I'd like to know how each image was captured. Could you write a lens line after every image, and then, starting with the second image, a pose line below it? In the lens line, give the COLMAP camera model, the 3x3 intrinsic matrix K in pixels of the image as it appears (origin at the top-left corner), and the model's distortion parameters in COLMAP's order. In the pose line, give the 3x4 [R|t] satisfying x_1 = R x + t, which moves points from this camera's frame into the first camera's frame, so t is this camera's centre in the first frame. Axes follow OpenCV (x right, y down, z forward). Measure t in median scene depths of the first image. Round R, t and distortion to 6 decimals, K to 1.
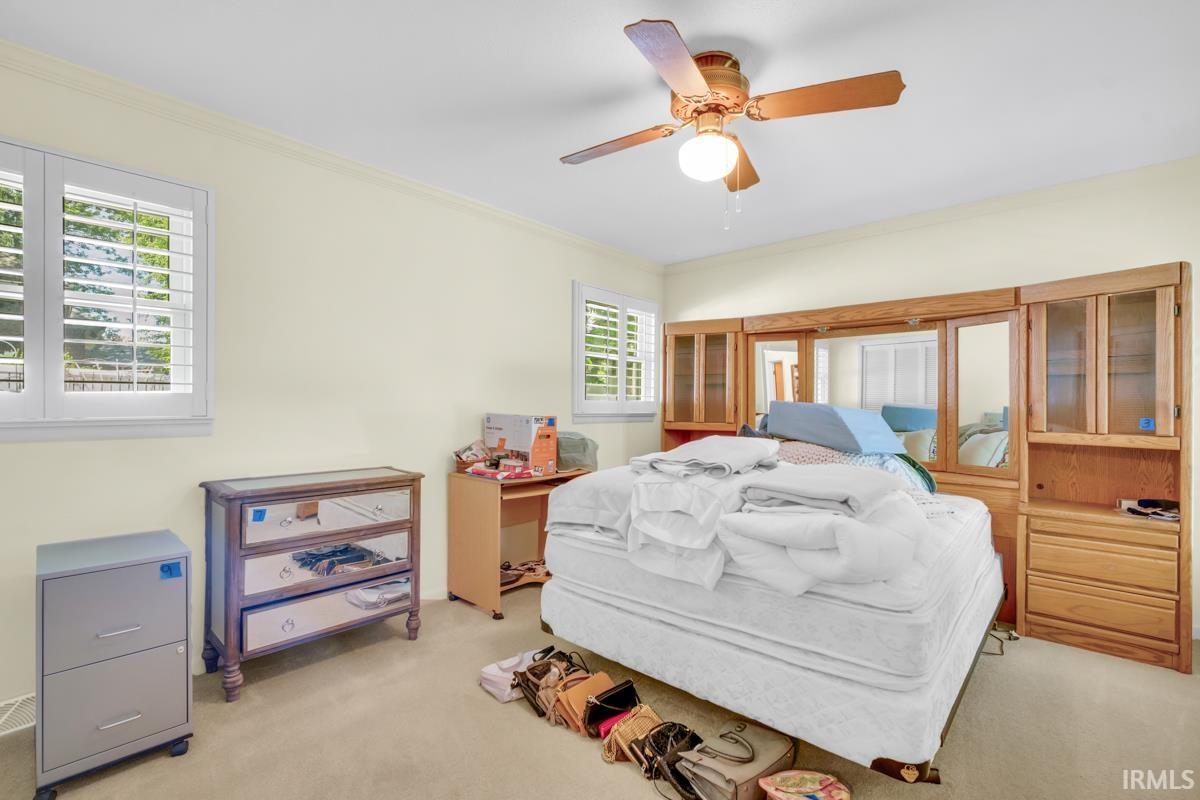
lens RADIAL K [[540.8, 0, 603.9], [0, 540.8, 401.3], [0, 0, 1]] dist [-0.002086, 0.001502]
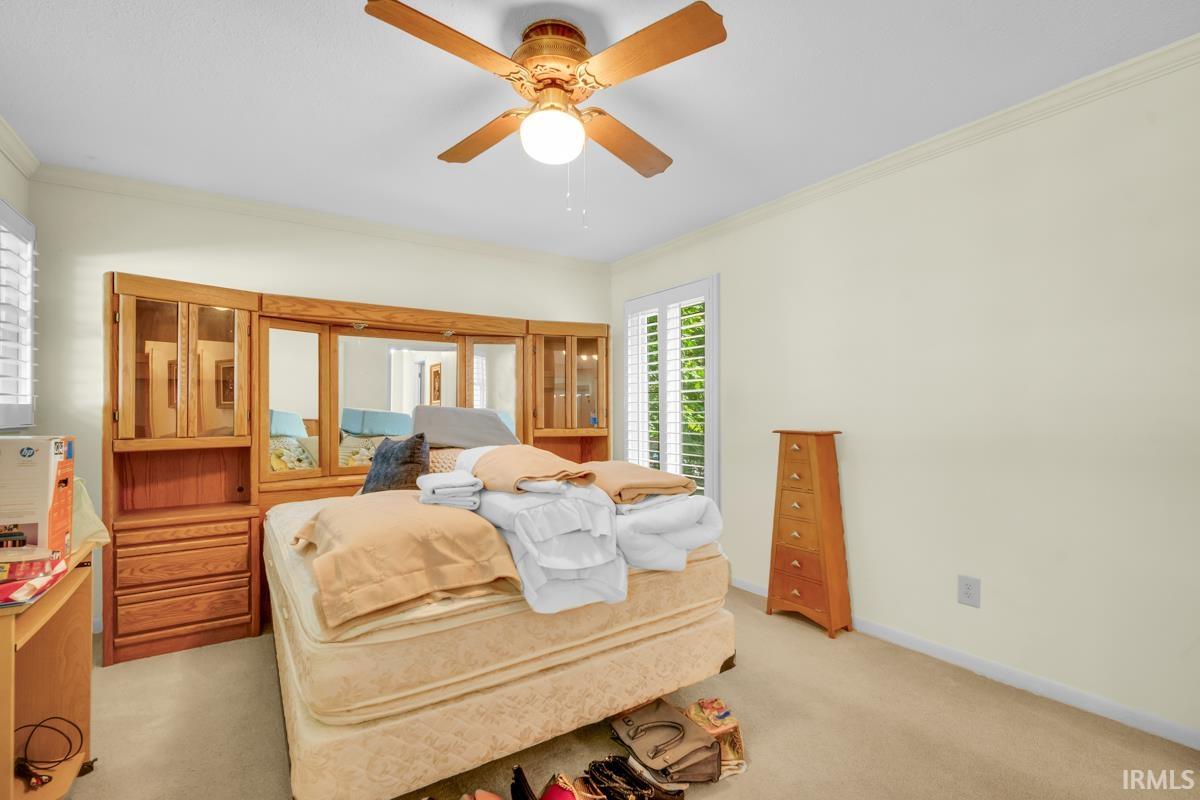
lens RADIAL K [[540.8, 0, 603.9], [0, 540.8, 401.3], [0, 0, 1]] dist [-0.002086, 0.001502]
pose [[0.251767, 0.008723, 0.967749, -0.509982], [-0.005130, 0.999957, -0.007678, -0.003209], [-0.967774, -0.003031, 0.251801, 0.519319]]
